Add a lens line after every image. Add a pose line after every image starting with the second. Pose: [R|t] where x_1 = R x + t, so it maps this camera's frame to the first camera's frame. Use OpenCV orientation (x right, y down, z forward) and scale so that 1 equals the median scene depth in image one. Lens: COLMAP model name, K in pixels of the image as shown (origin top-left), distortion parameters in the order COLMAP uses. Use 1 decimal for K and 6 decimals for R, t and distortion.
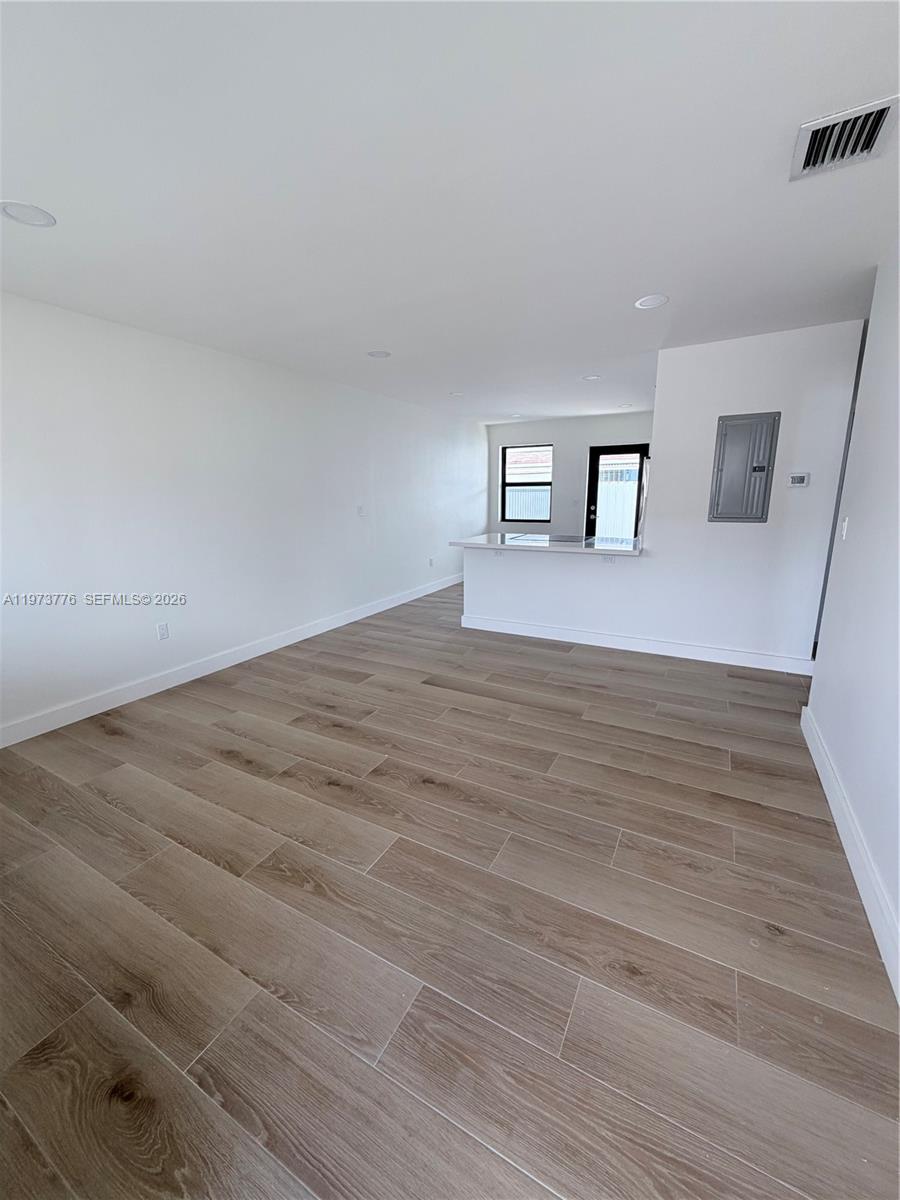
lens RADIAL K [[477.4, 0, 450.3], [0, 477.4, 603.0], [0, 0, 1]] dist [0.000335, 0.000686]
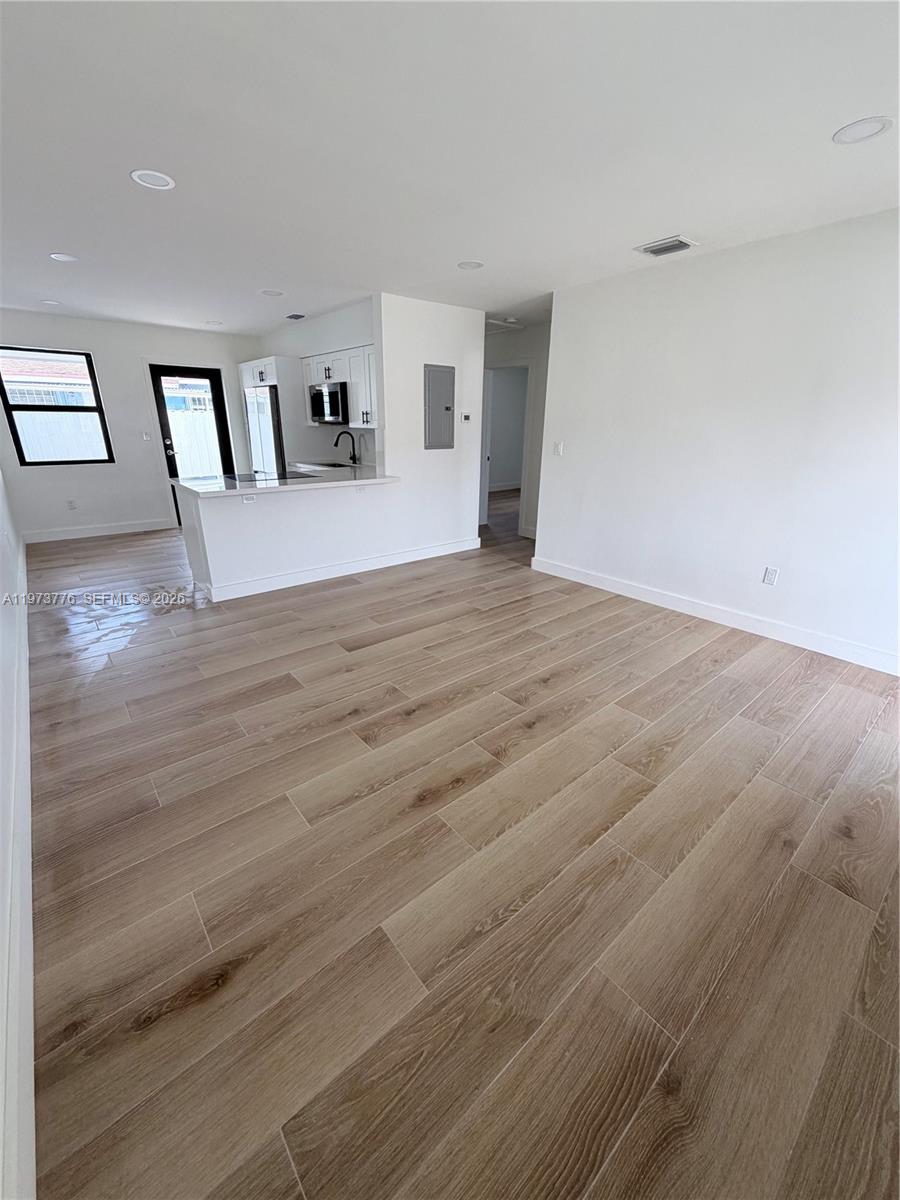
lens RADIAL K [[477.4, 0, 450.0], [0, 477.4, 600.4], [0, 0, 1]] dist [0.000335, 0.000686]
pose [[0.357944, -0.312966, 0.879732, -0.902673], [0.198241, 0.946149, 0.255934, -0.131623], [-0.912457, 0.082788, 0.400711, 0.594938]]
